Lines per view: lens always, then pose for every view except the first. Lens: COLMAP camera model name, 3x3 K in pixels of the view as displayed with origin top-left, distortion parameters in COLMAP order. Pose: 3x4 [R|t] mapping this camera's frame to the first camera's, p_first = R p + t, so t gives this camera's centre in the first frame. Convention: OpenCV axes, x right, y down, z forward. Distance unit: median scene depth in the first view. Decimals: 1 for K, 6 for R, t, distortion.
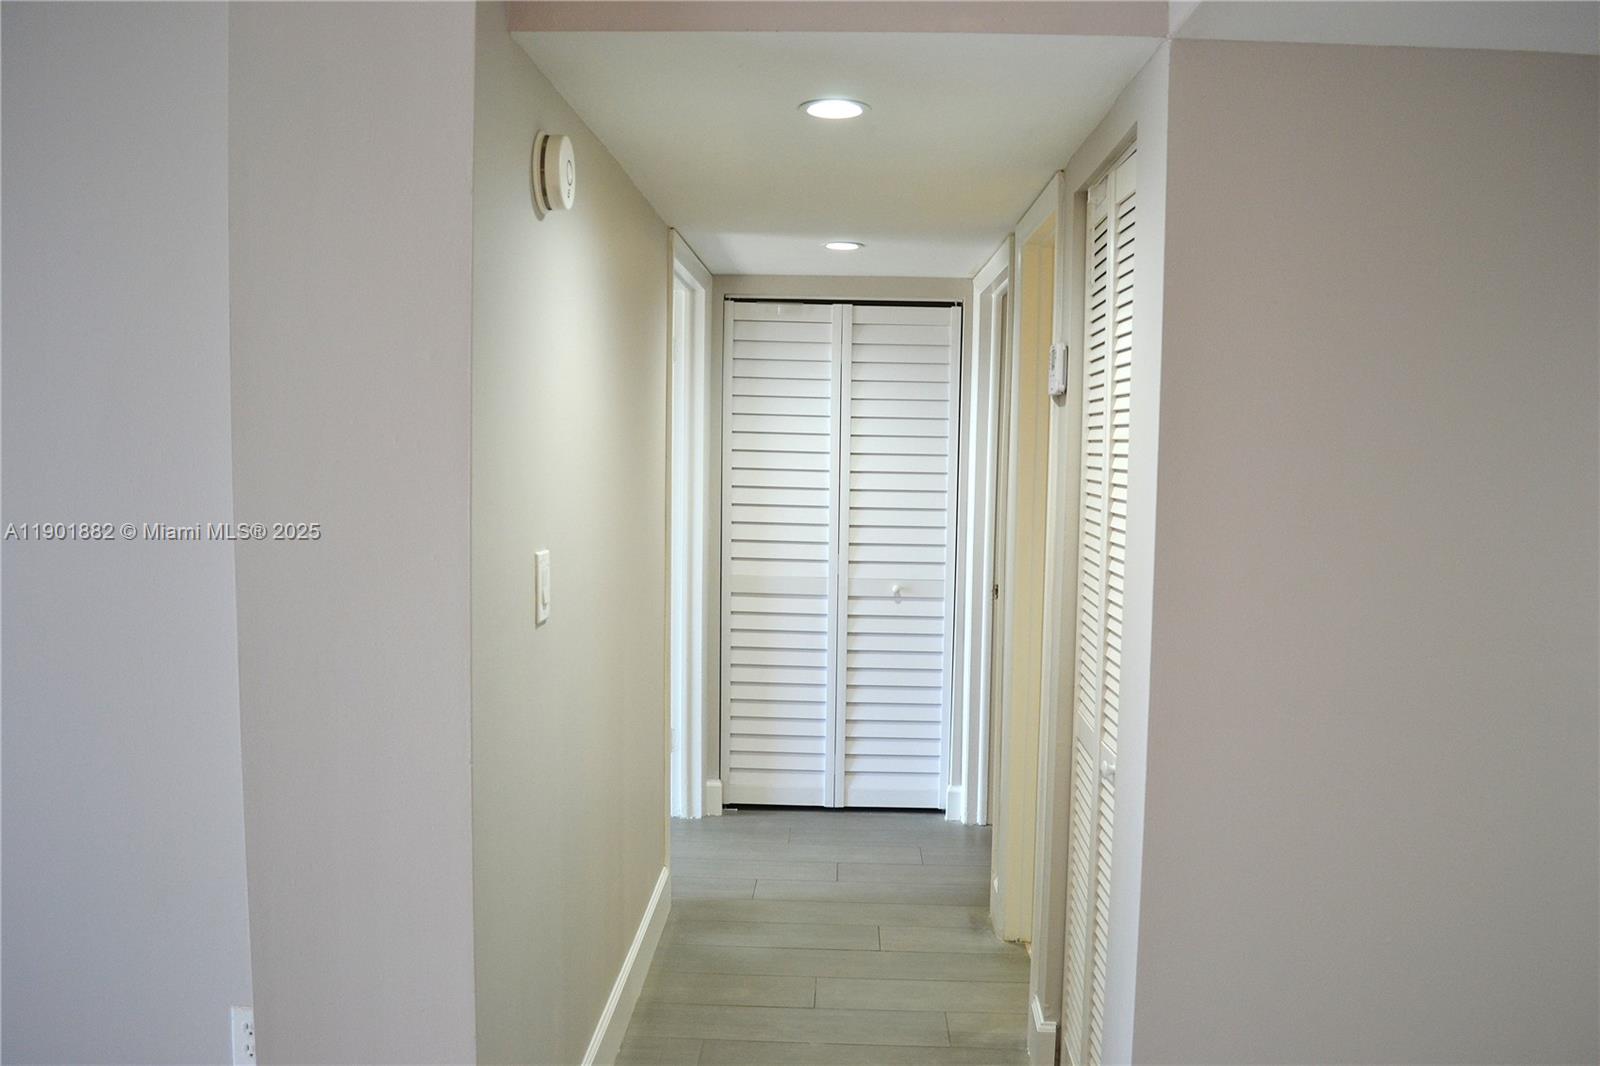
lens RADIAL K [[1243.0, 0, 799.6], [0, 1243.0, 529.9], [0, 0, 1]] dist [-0.044185, -0.002807]
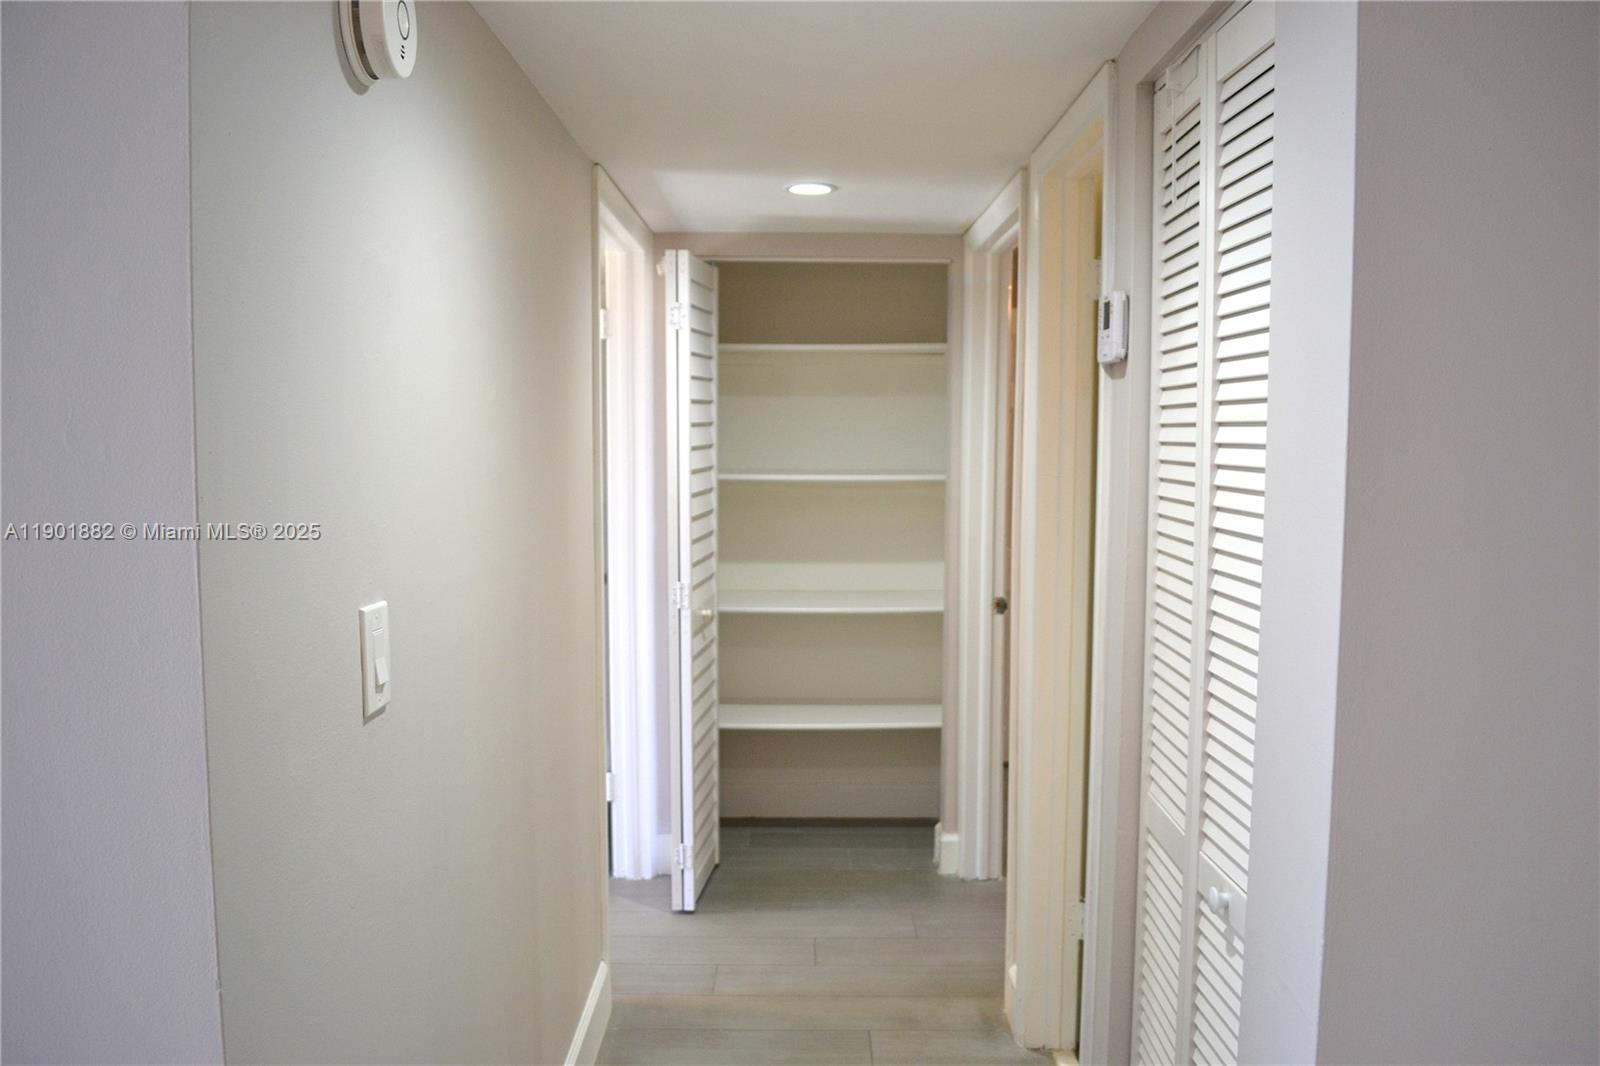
lens RADIAL K [[1243.0, 0, 801.0], [0, 1243.0, 539.4], [0, 0, 1]] dist [-0.044185, -0.002807]
pose [[0.999310, -0.016051, 0.033503, -0.003327], [0.015520, 0.999751, 0.016057, -0.019381], [-0.033753, -0.015526, 0.999310, 0.275513]]
